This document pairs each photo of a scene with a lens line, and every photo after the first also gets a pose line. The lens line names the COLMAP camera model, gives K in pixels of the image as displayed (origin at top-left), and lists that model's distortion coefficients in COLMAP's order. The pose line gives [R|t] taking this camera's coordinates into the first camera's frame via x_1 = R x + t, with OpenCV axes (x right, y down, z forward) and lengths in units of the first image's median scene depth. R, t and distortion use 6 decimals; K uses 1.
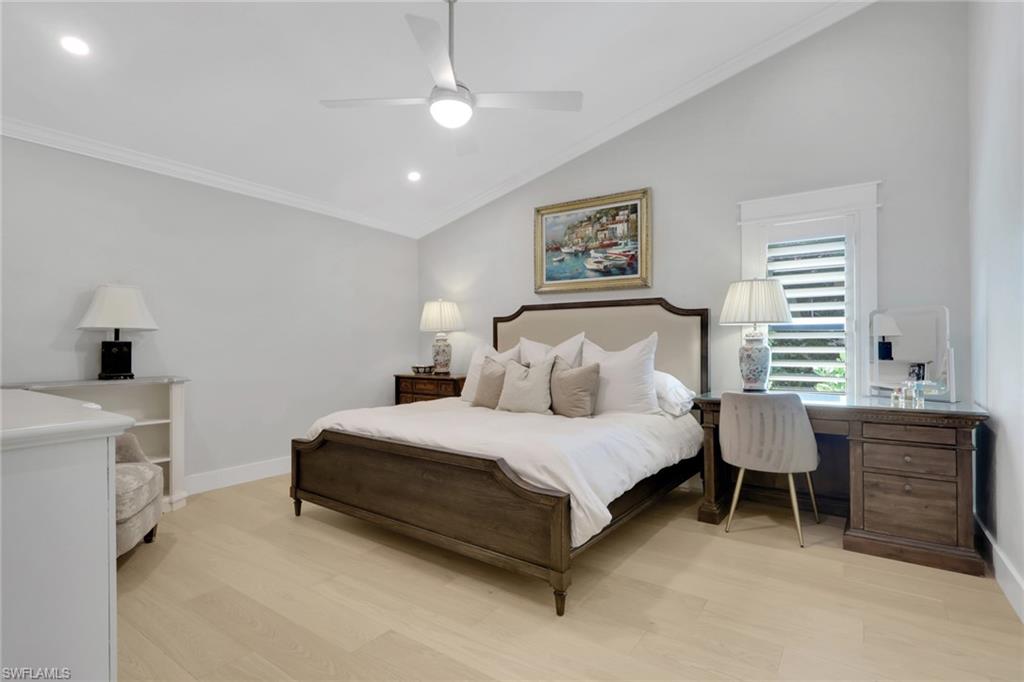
lens RADIAL K [[484.0, 0, 511.7], [0, 484.0, 349.6], [0, 0, 1]] dist [-0.001410, -0.000110]
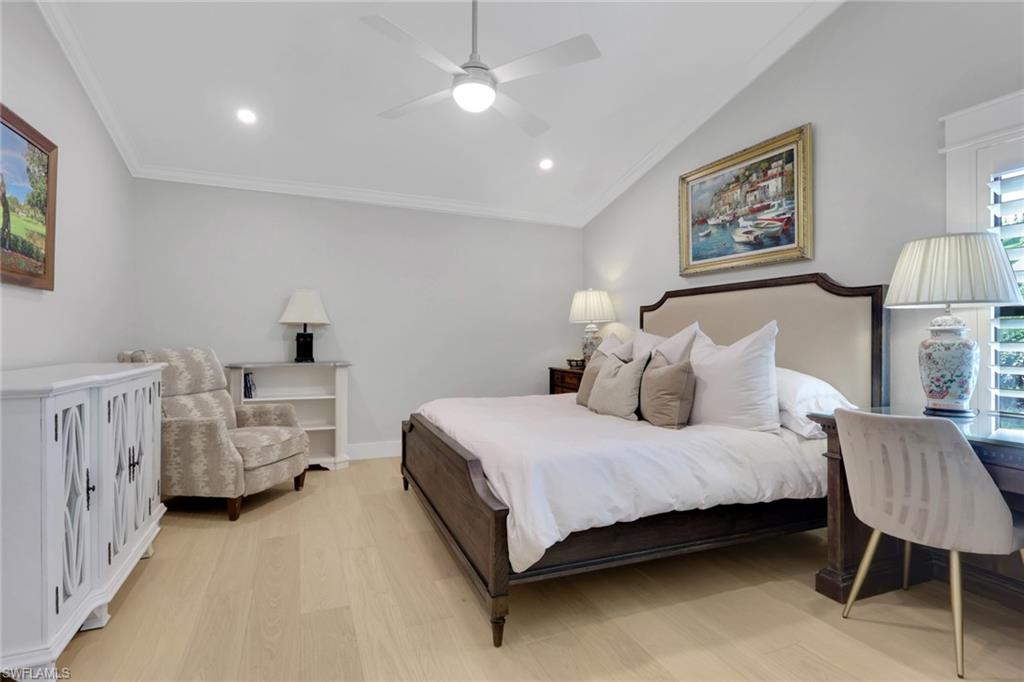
lens RADIAL K [[497.1, 0, 512.0], [0, 497.1, 341.0], [0, 0, 1]] dist [-0.001110, 0.000345]
pose [[0.854320, 0.008485, -0.519678, 0.285195], [-0.010173, 0.999948, -0.000398, -0.000613], [0.519647, 0.005626, 0.854362, 0.119776]]
